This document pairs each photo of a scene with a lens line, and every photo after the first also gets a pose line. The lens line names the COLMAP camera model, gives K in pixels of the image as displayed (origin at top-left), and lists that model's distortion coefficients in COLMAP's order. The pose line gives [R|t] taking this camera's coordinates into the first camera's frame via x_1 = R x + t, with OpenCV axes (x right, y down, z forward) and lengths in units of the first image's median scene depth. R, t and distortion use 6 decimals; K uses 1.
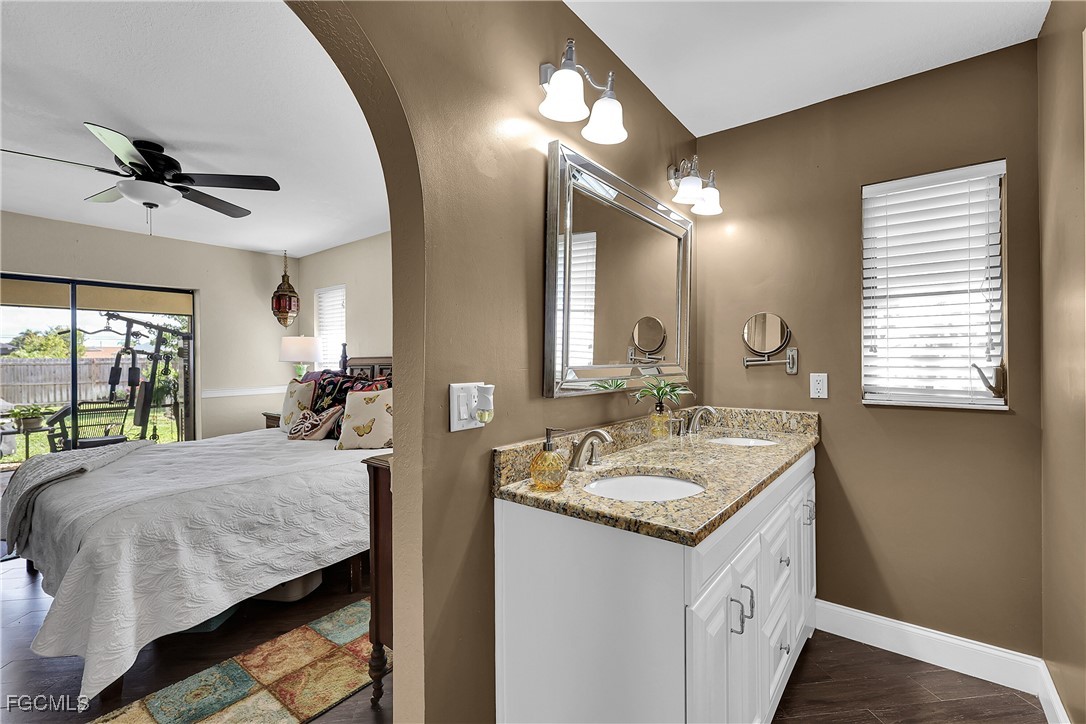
lens RADIAL K [[473.3, 0, 542.4], [0, 473.3, 362.3], [0, 0, 1]] dist [-0.000721, -0.000109]
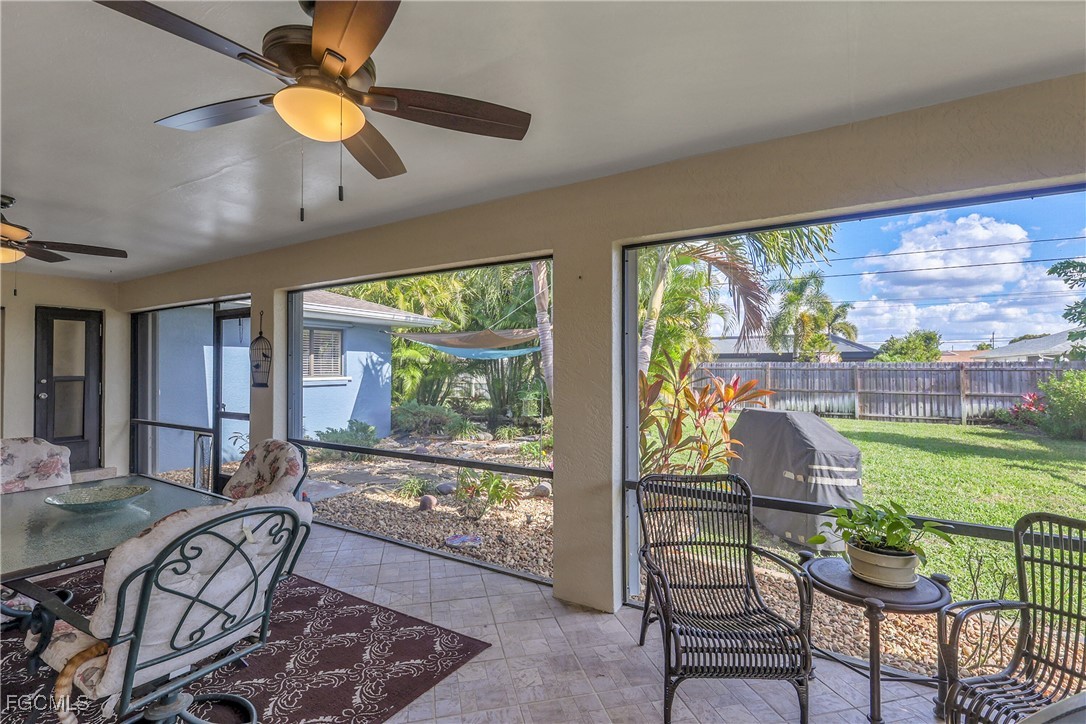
lens RADIAL K [[481.2, 0, 543.2], [0, 481.2, 362.7], [0, 0, 1]] dist [0.000689, 0.000032]
pose [[0.117763, -0.000895, -0.993041, -0.195696], [-0.004997, 0.999986, -0.001494, -0.002792], [0.993029, 0.005138, 0.117757, 0.180382]]
